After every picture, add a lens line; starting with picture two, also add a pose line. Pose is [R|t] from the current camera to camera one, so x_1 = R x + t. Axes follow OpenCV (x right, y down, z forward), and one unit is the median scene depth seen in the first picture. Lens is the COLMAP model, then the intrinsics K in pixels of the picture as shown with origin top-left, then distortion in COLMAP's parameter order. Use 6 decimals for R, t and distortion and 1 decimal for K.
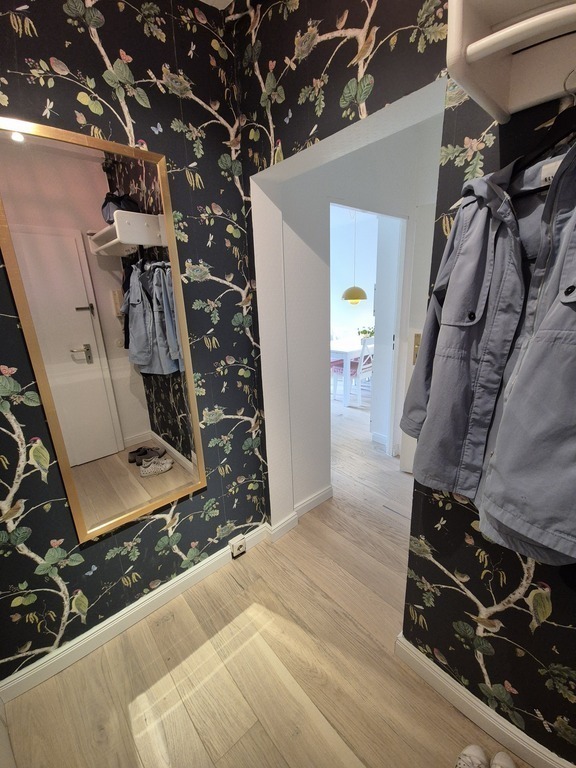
lens RADIAL K [[312.2, 0, 288.0], [0, 312.2, 384.0], [0, 0, 1]] dist [0.021945, -0.014914]
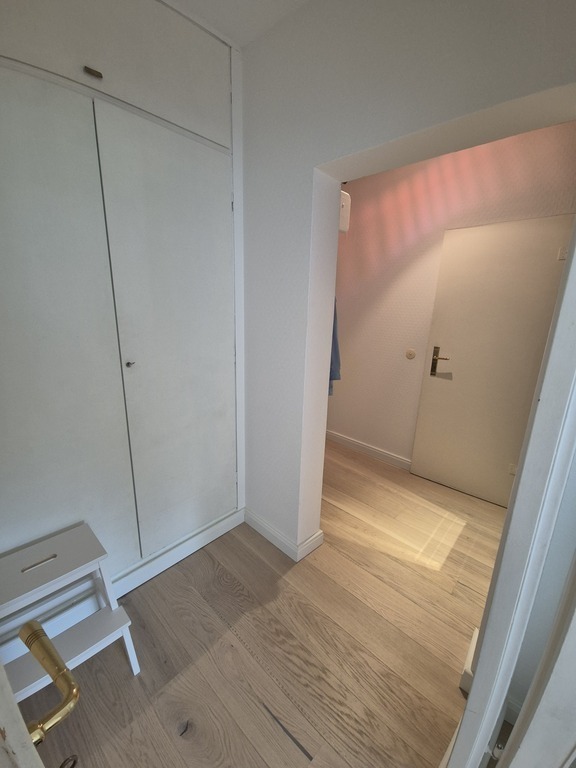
lens RADIAL K [[312.2, 0, 288.0], [0, 312.2, 384.0], [0, 0, 1]] dist [0.021945, -0.014914]
pose [[-0.995339, 0.030329, -0.091549, 0.646865], [-0.019830, 0.864625, 0.502026, -0.554546], [0.094382, 0.501502, -0.859993, 1.982760]]
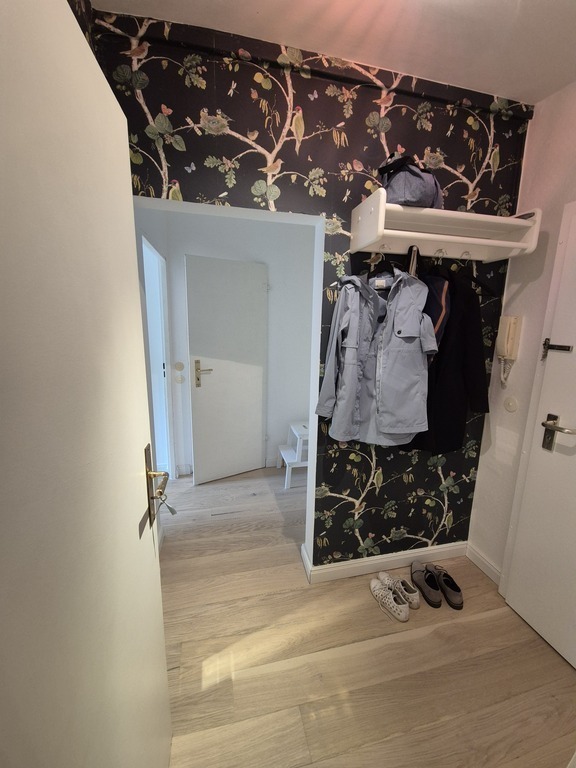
lens RADIAL K [[313.0, 0, 292.3], [0, 313.0, 383.7], [0, 0, 1]] dist [-0.001014, -0.000220]
pose [[0.458942, -0.123658, 0.879819, -0.842185], [0.206066, 0.978079, 0.029977, -0.065699], [-0.864239, 0.167543, 0.474363, 0.282763]]
